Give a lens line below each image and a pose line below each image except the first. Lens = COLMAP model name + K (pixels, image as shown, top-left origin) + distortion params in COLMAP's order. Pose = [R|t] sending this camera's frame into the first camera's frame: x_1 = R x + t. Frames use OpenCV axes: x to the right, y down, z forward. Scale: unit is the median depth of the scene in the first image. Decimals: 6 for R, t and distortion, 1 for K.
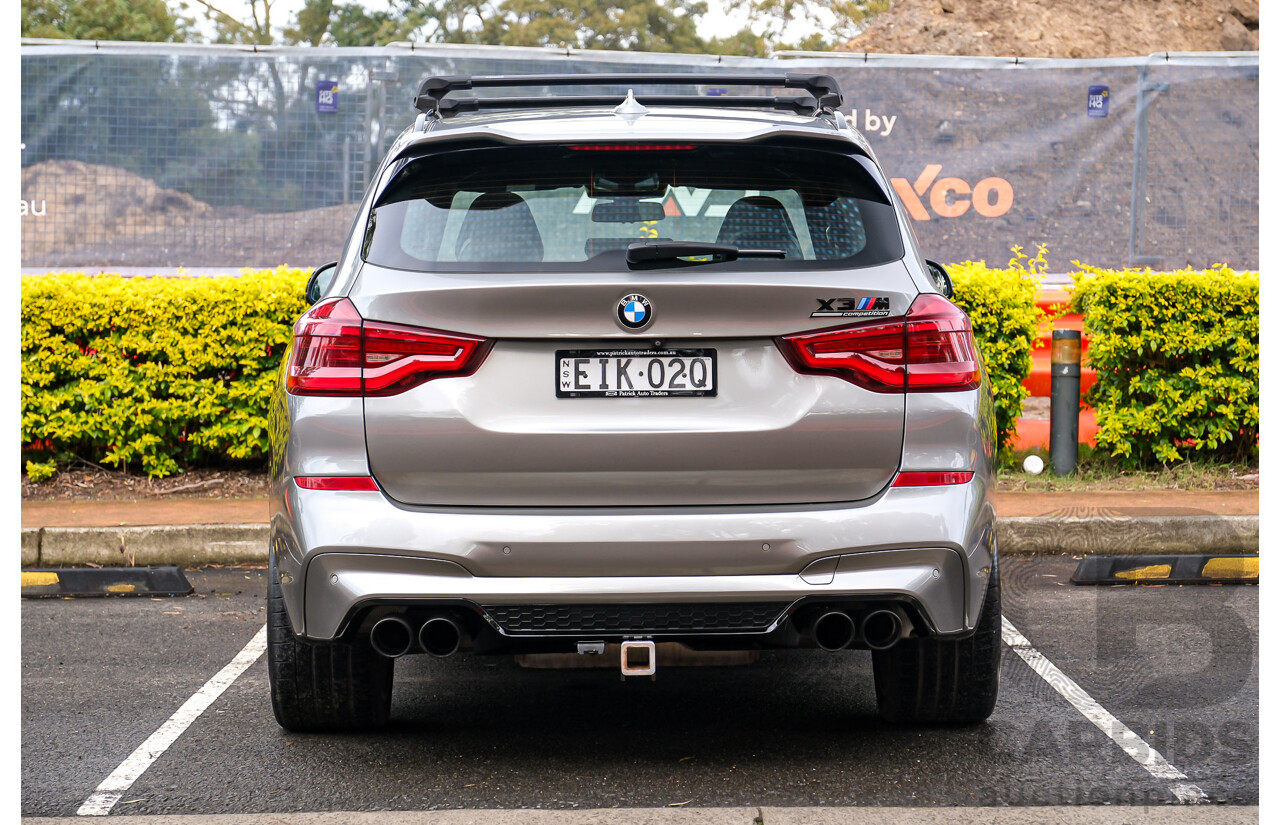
lens RADIAL K [[2874.3, 0, 648.6], [0, 2874.3, 391.8], [0, 0, 1]] dist [0.104526, 0.429618]
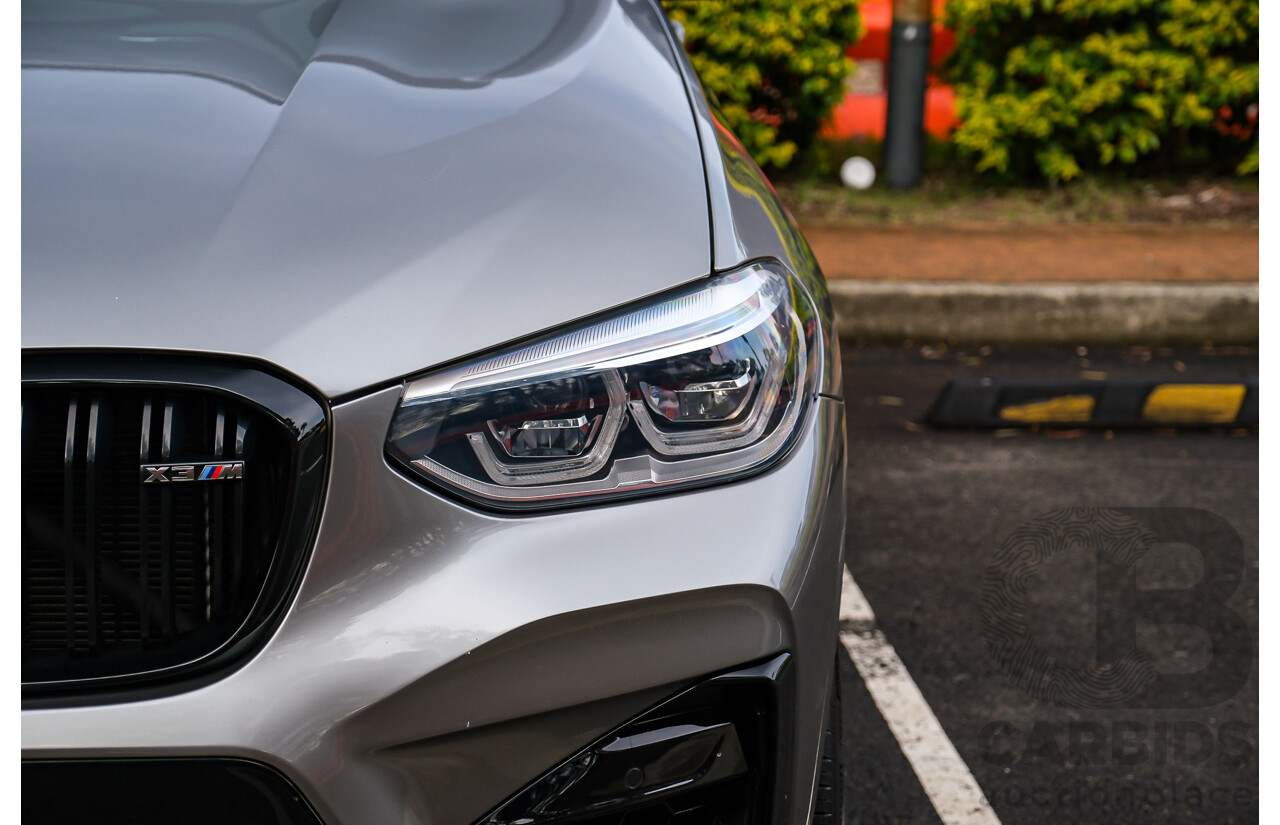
lens RADIAL K [[2874.3, 0, 648.6], [0, 2874.3, 391.8], [0, 0, 1]] dist [0.104526, 0.429618]
pose [[0.996968, 0.015616, 0.076233, 0.039233], [-0.026676, 0.988881, 0.146300, -0.024150], [-0.073101, -0.147890, 0.986299, 0.379461]]
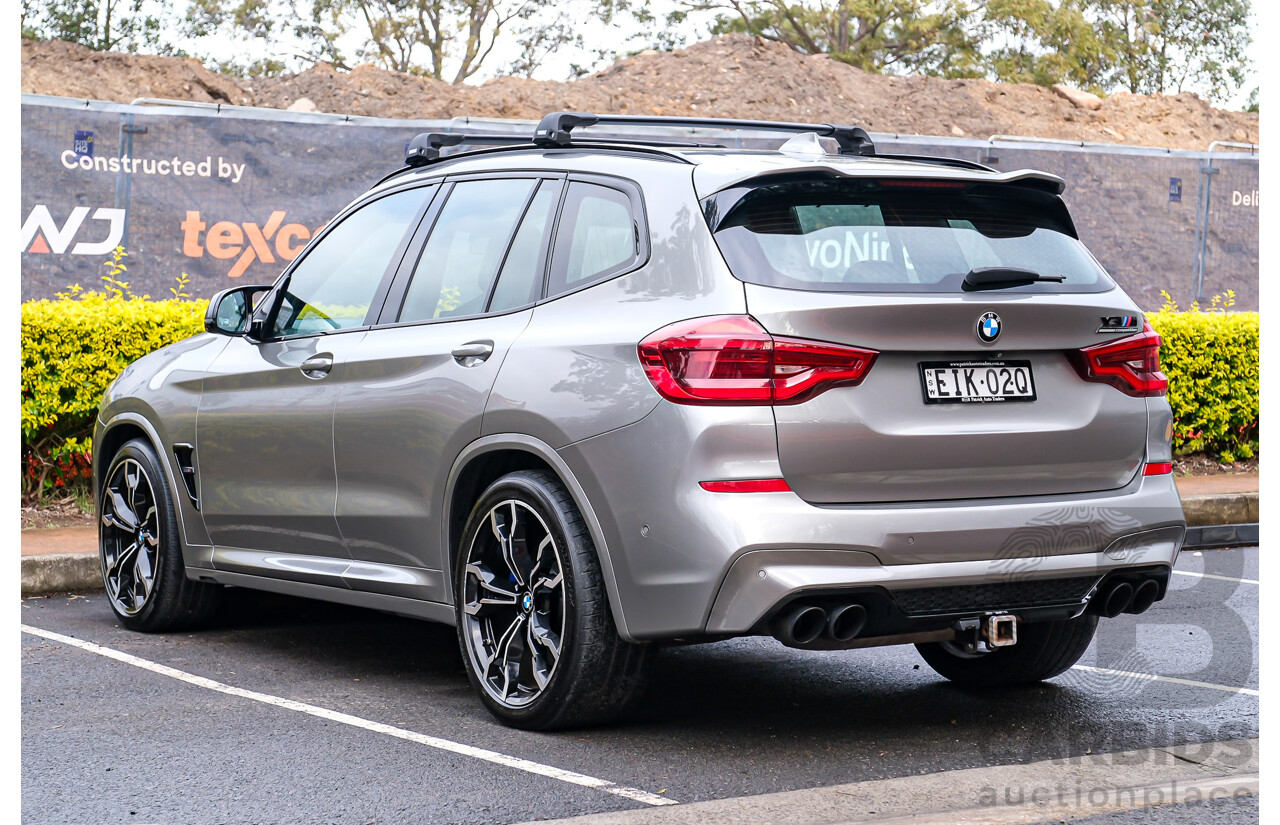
lens RADIAL K [[2691.9, 0, 640.0], [0, 2691.9, 412.5], [0, 0, 1]] dist [0.071986, 0.138624]
pose [[0.851361, -0.014303, 0.524385, -0.392349], [0.019875, 0.999790, -0.004997, 0.004885], [-0.524204, 0.014676, 0.851466, 0.093202]]
